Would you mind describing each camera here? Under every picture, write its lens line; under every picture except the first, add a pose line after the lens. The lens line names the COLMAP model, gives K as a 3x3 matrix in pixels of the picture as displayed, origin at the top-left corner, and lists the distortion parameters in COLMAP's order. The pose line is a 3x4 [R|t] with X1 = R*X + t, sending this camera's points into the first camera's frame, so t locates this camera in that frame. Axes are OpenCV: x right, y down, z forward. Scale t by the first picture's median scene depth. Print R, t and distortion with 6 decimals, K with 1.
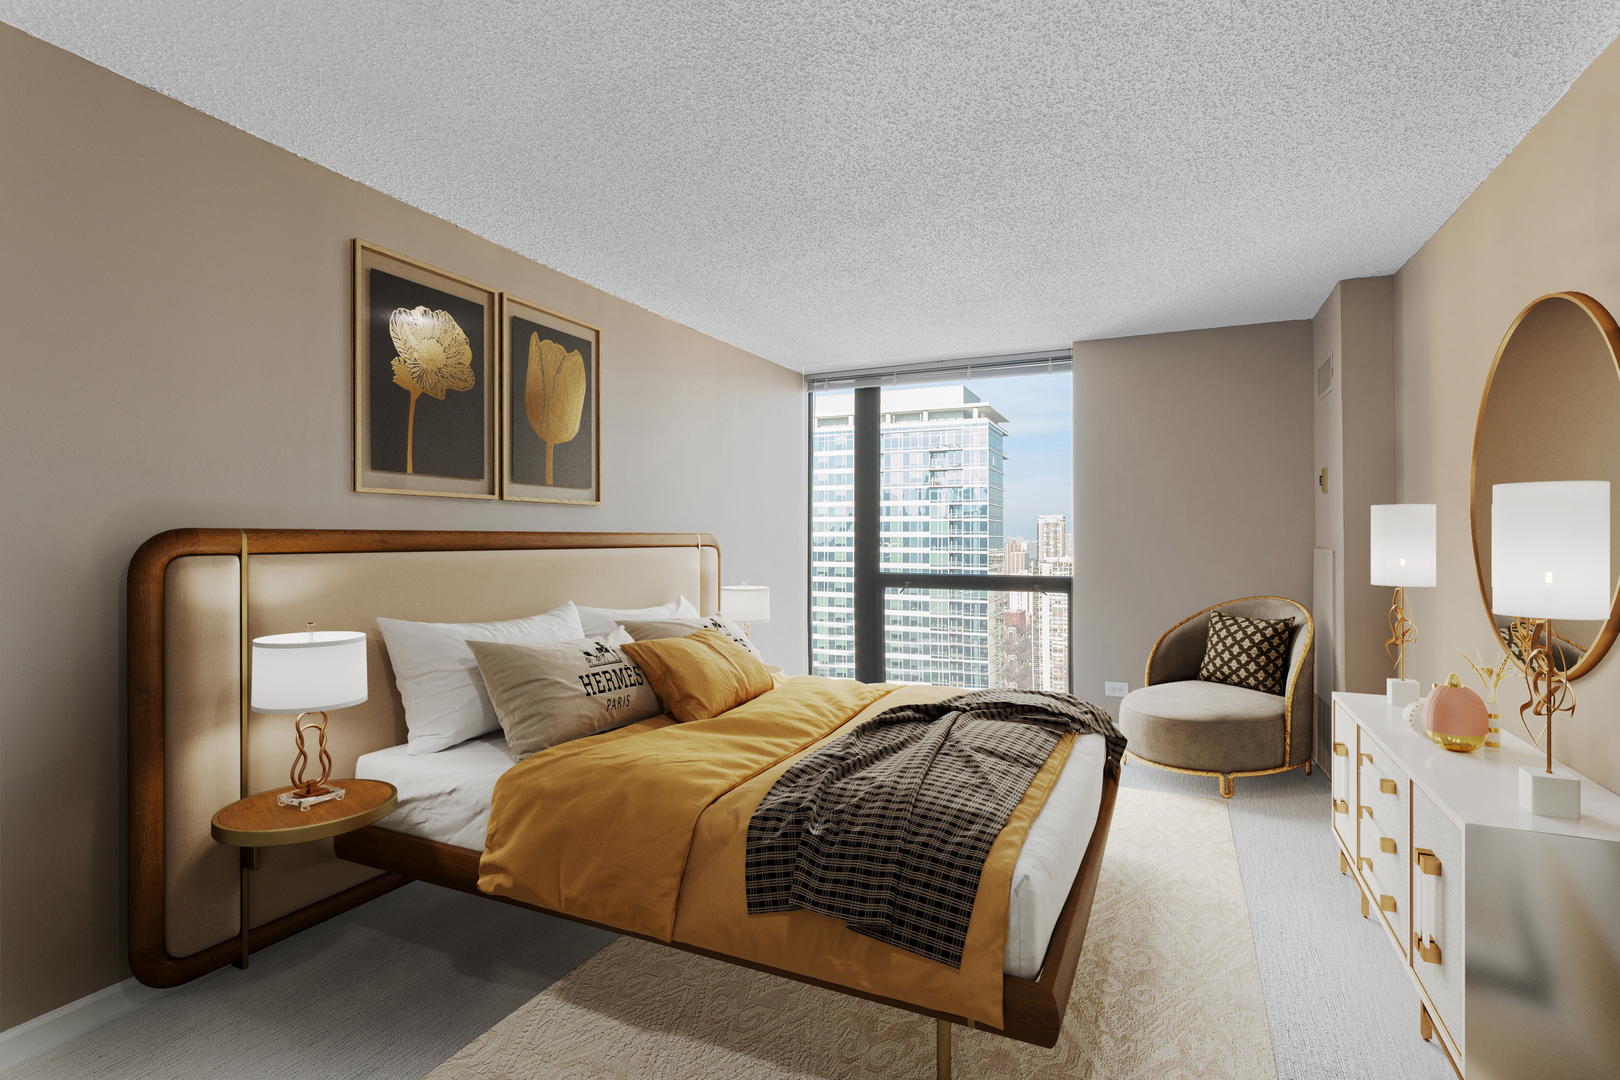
lens RADIAL K [[775.9, 0, 807.5], [0, 775.9, 526.0], [0, 0, 1]] dist [0.001935, 0.001044]
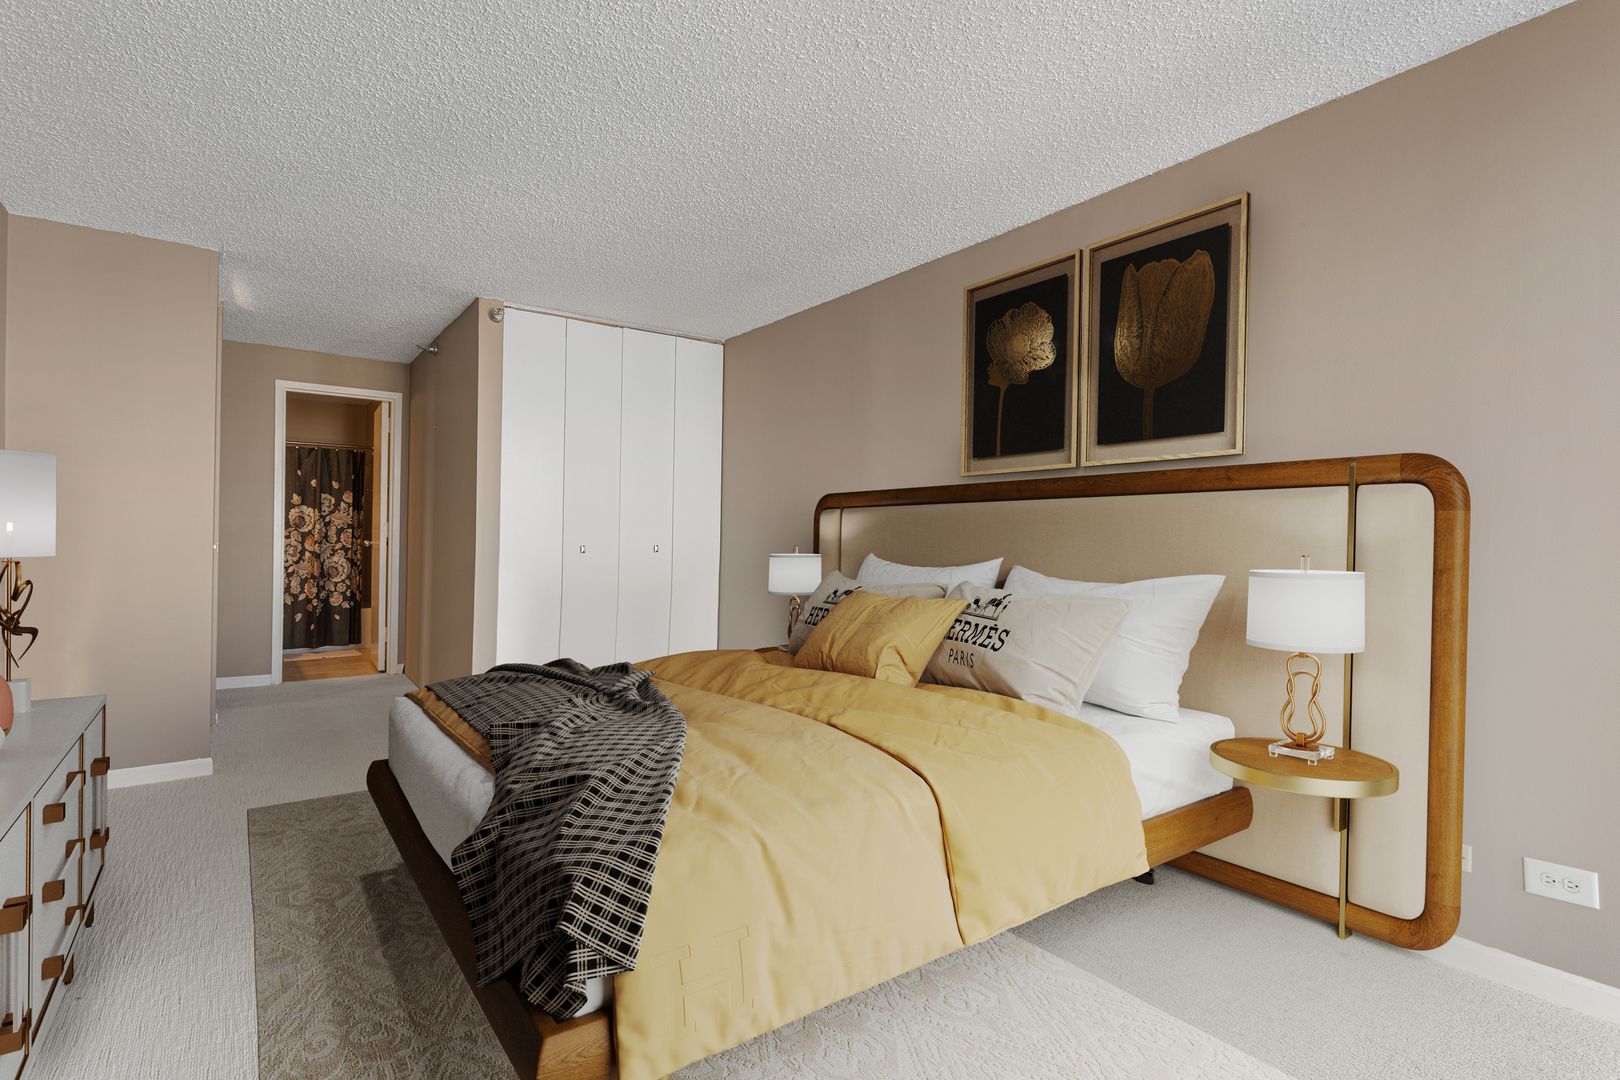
lens RADIAL K [[791.5, 0, 796.2], [0, 791.5, 533.0], [0, 0, 1]] dist [0.004448, -0.000627]
pose [[-0.495553, 0.006745, -0.868551, 0.708815], [0.025849, 0.999641, -0.006985, 0.052709], [0.868193, -0.025913, -0.495550, 1.333438]]
